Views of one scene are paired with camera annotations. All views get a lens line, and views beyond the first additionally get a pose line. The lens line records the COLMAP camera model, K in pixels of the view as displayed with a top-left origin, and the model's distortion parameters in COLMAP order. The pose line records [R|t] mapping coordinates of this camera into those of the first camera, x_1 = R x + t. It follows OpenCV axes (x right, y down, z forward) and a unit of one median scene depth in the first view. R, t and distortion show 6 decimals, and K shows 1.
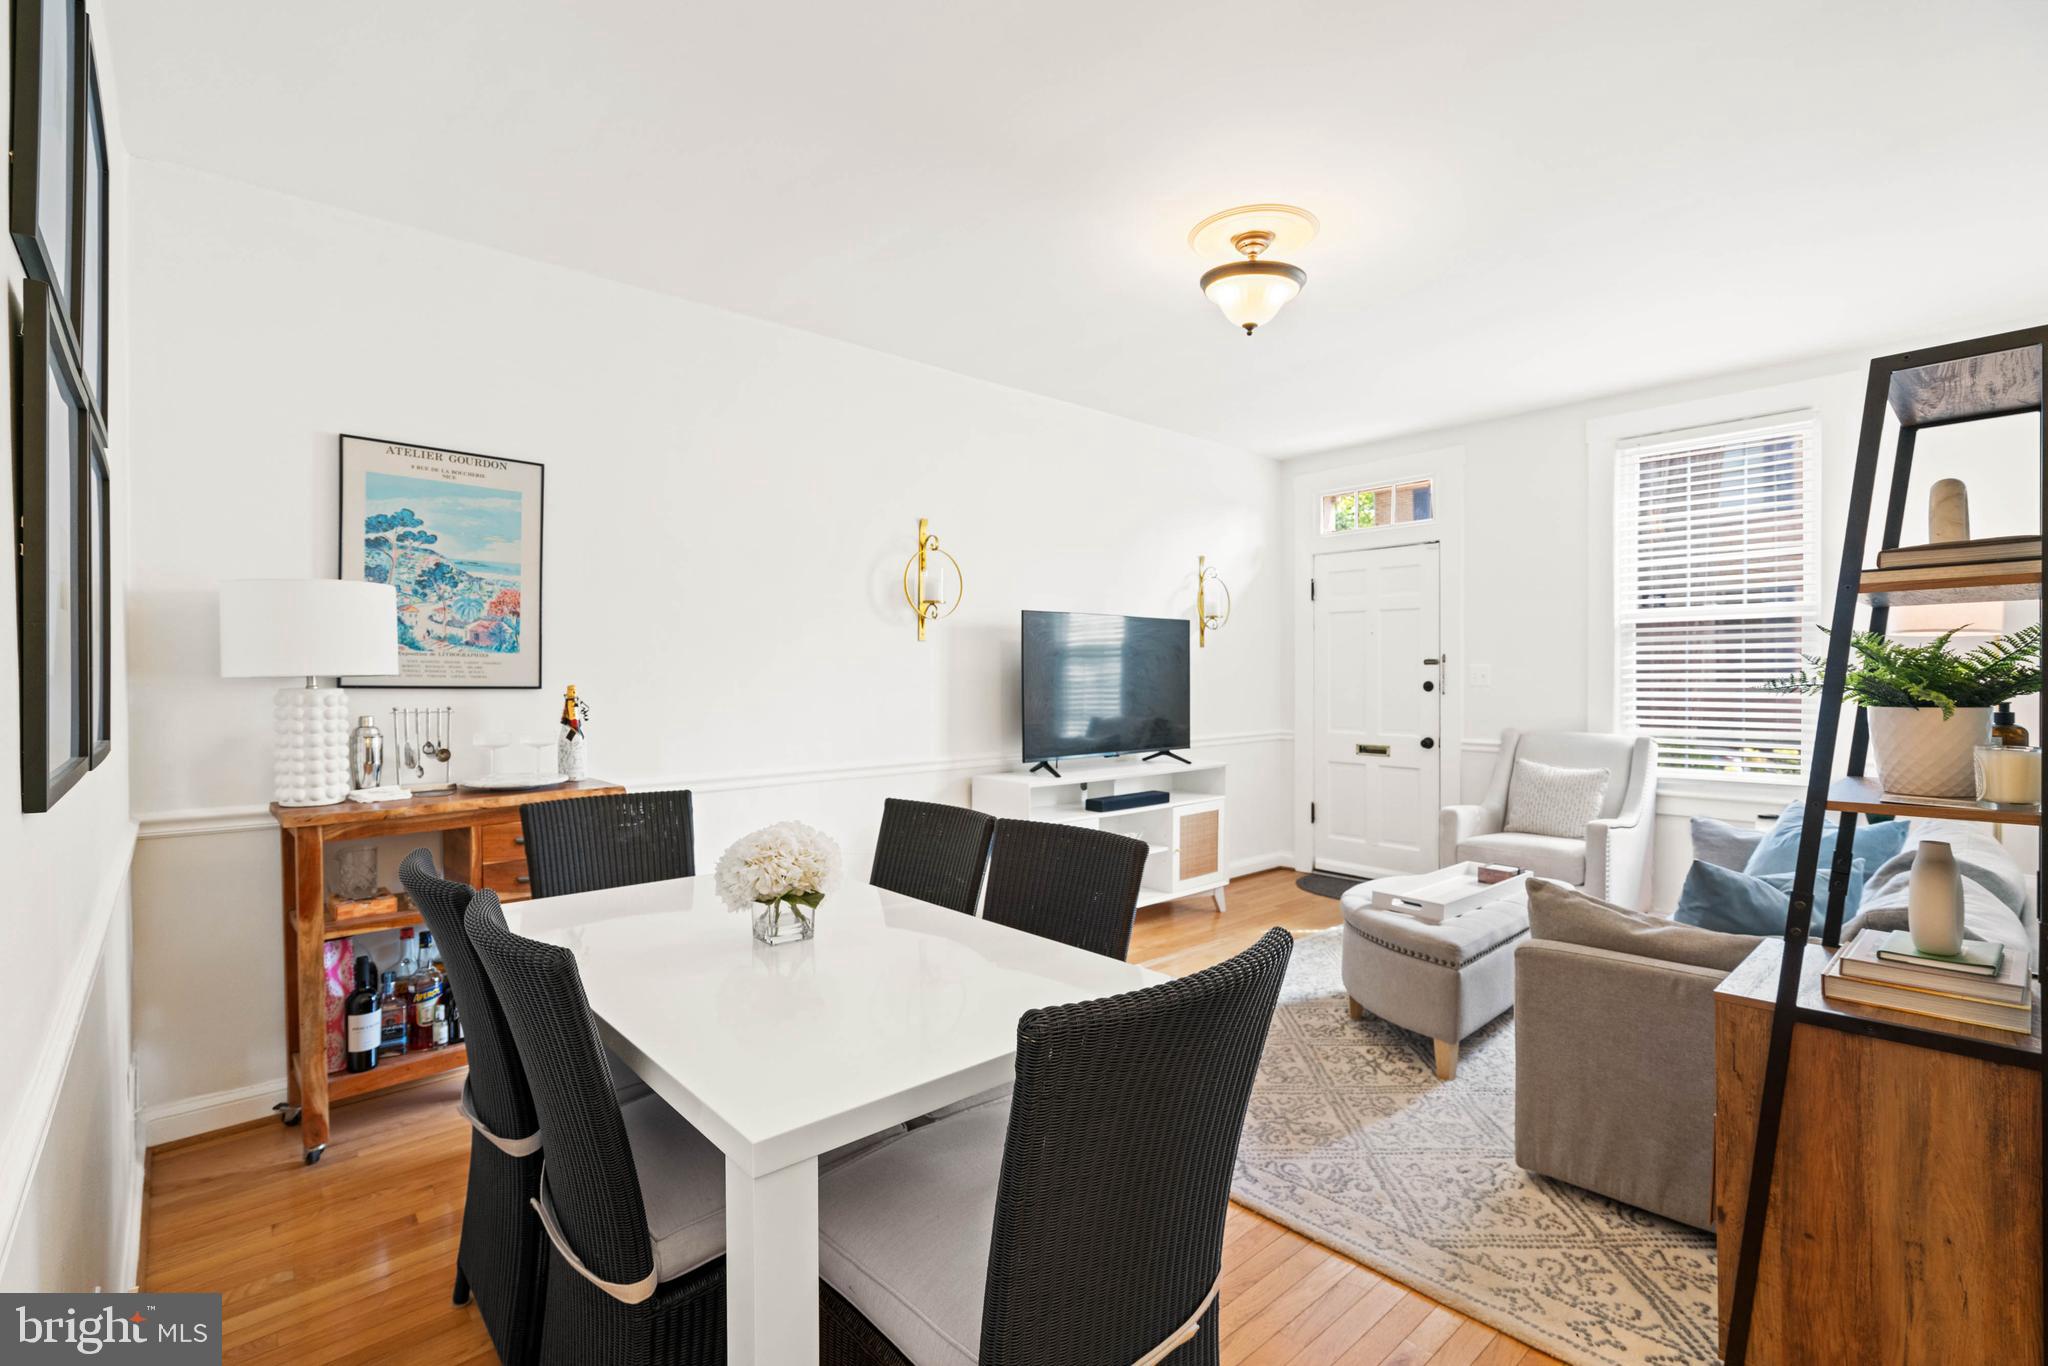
lens RADIAL K [[922.8, 0, 1017.3], [0, 922.8, 687.2], [0, 0, 1]] dist [0.001842, 0.000227]
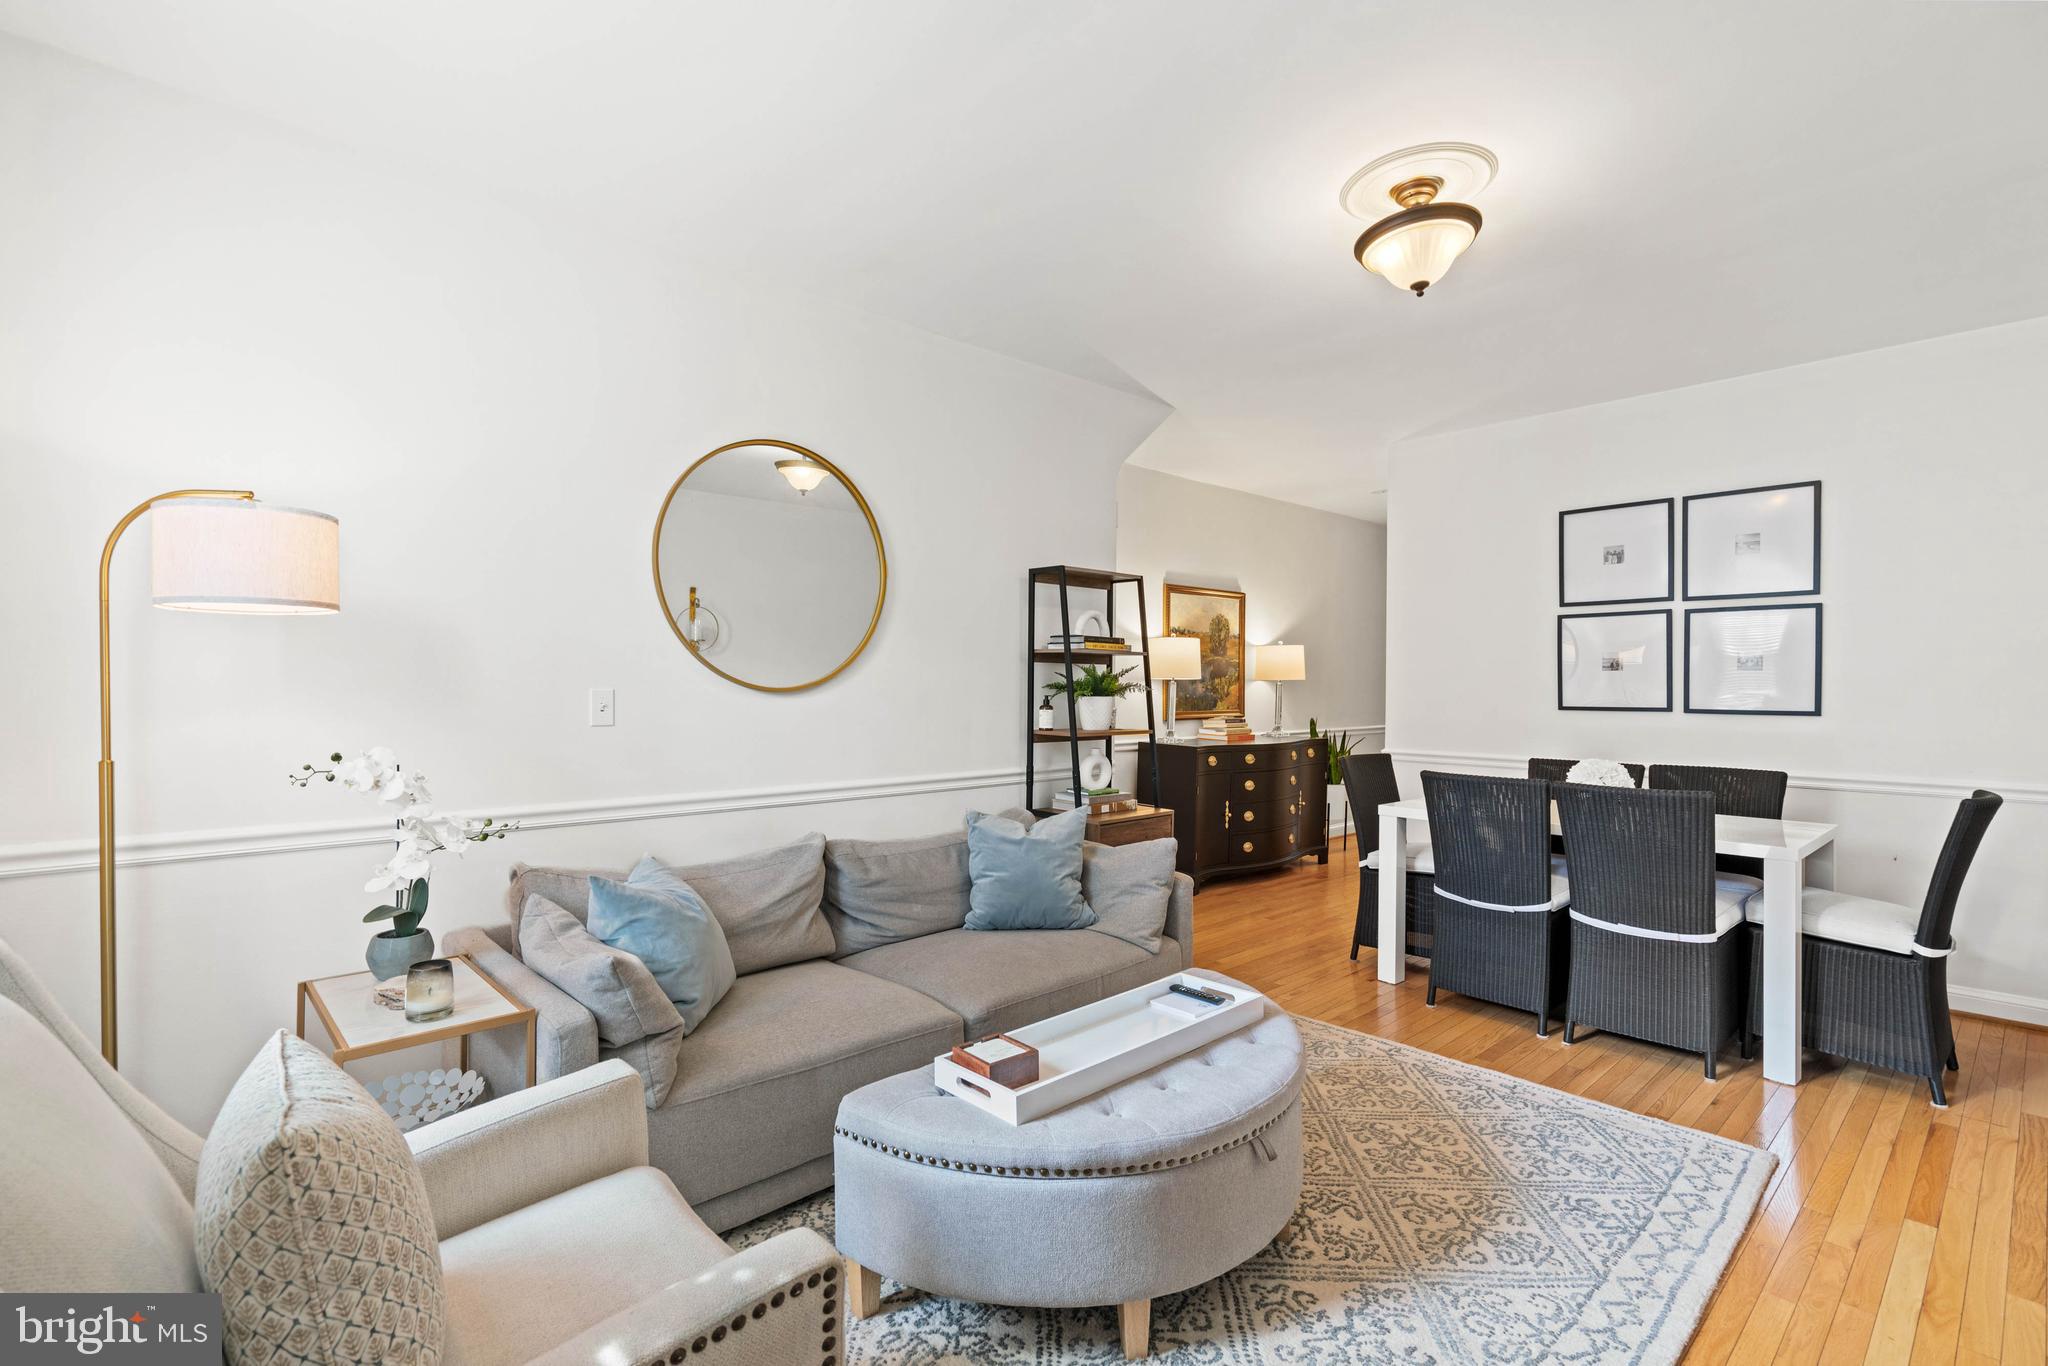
lens RADIAL K [[922.8, 0, 1017.3], [0, 922.8, 687.2], [0, 0, 1]] dist [0.001842, 0.000227]
pose [[-0.999991, -0.004193, 0.001170, 0.426809], [-0.004183, 0.999955, 0.008537, -0.013351], [-0.001205, 0.008532, -0.999963, 1.269715]]
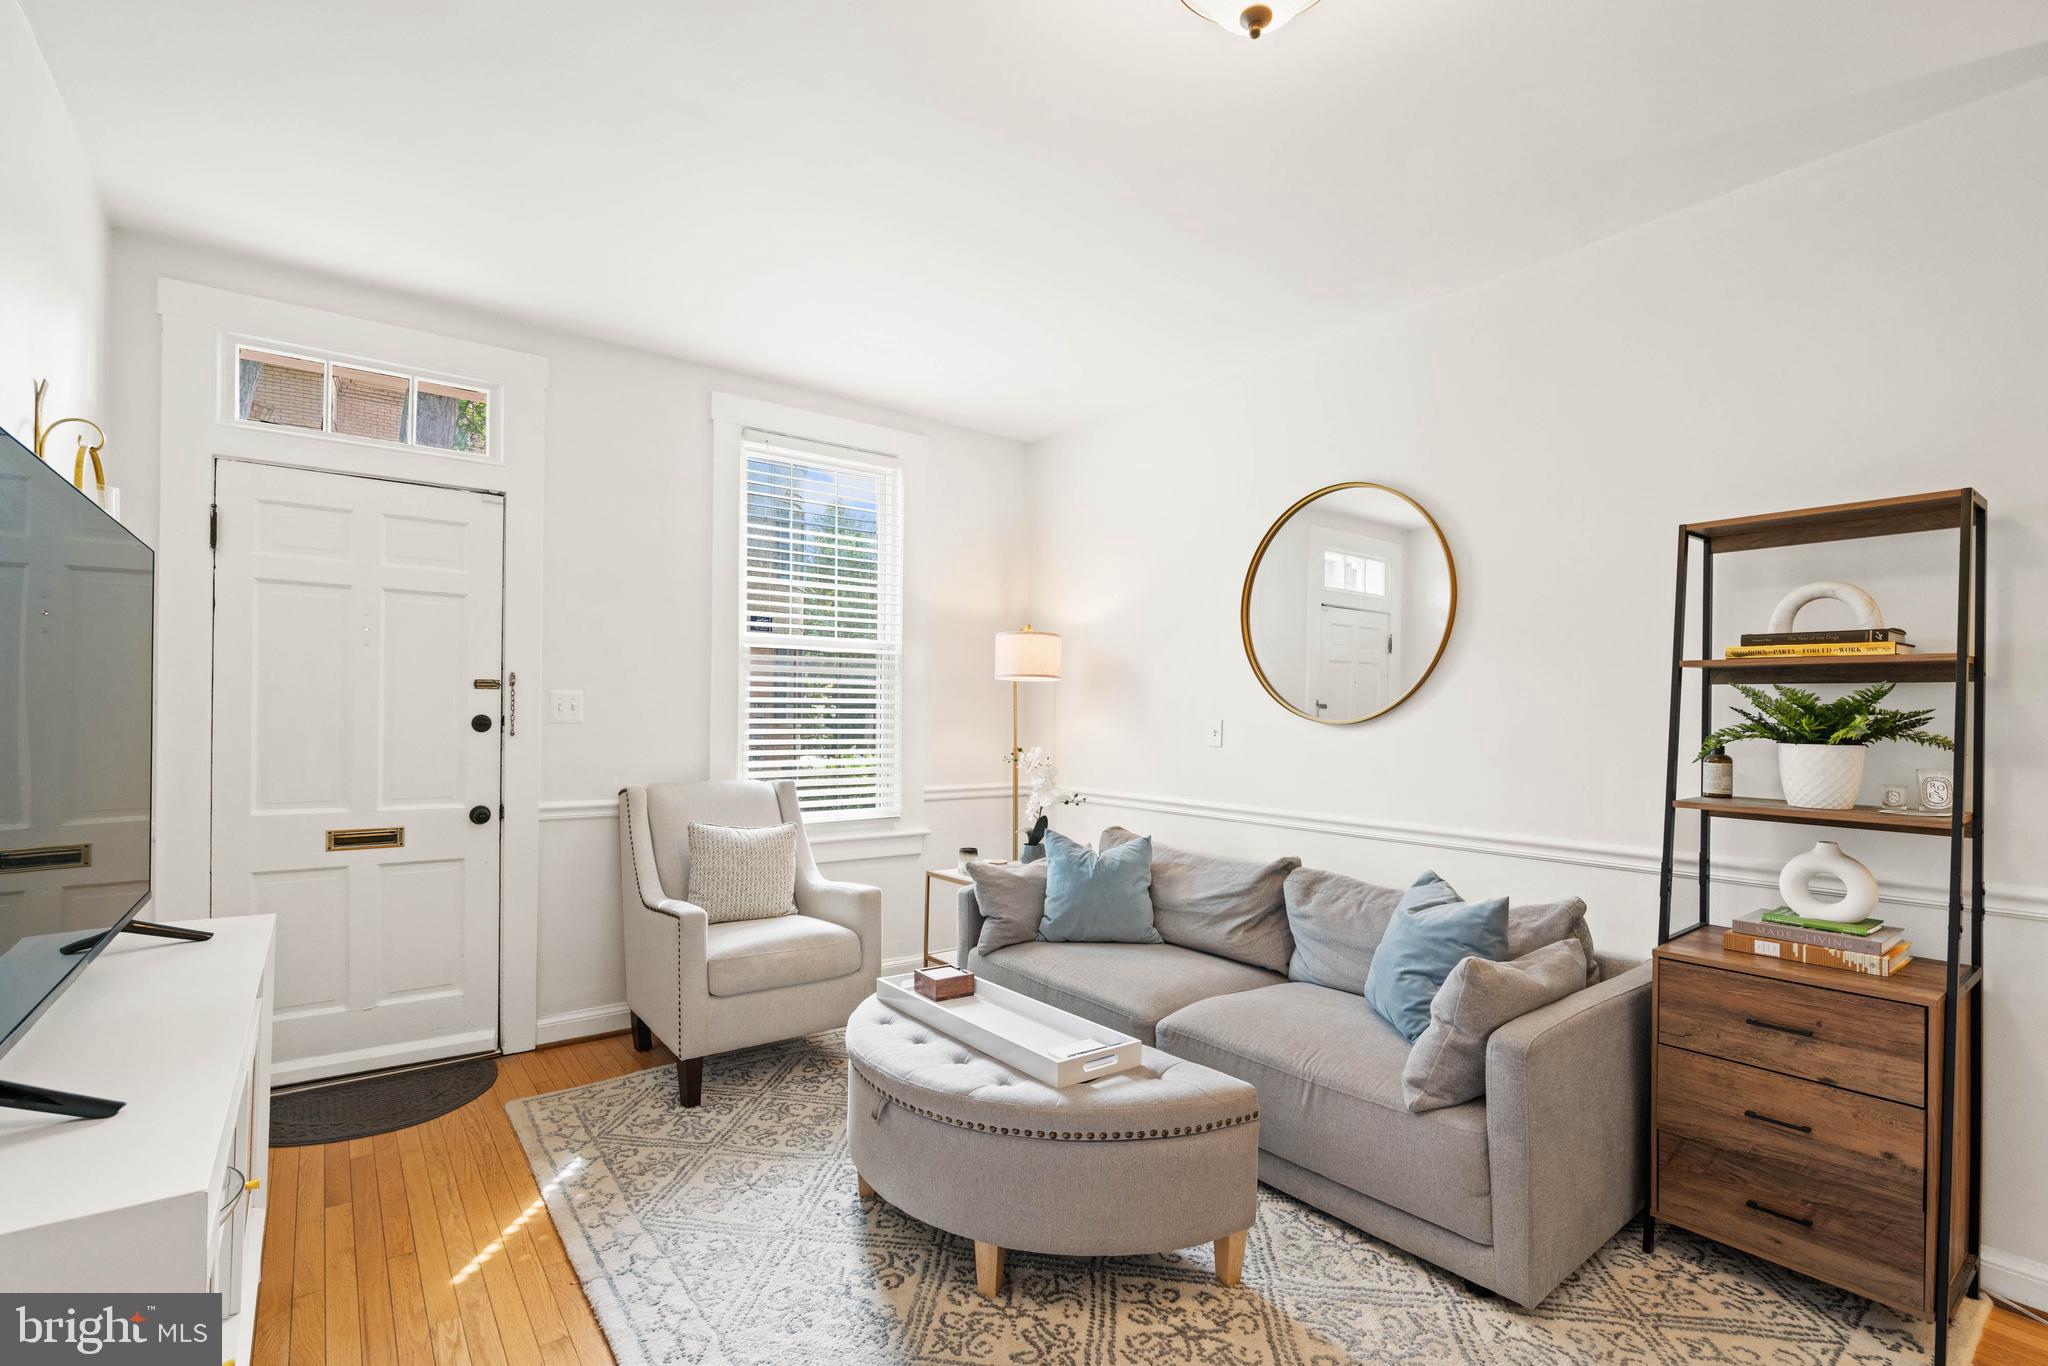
lens RADIAL K [[929.5, 0, 1017.2], [0, 929.5, 710.5], [0, 0, 1]] dist [0.000568, 0.000304]
pose [[0.089989, -0.000230, 0.995943, -0.179543], [-0.002567, 0.999997, 0.000462, -0.013435], [-0.995939, -0.002598, 0.089988, 0.728265]]
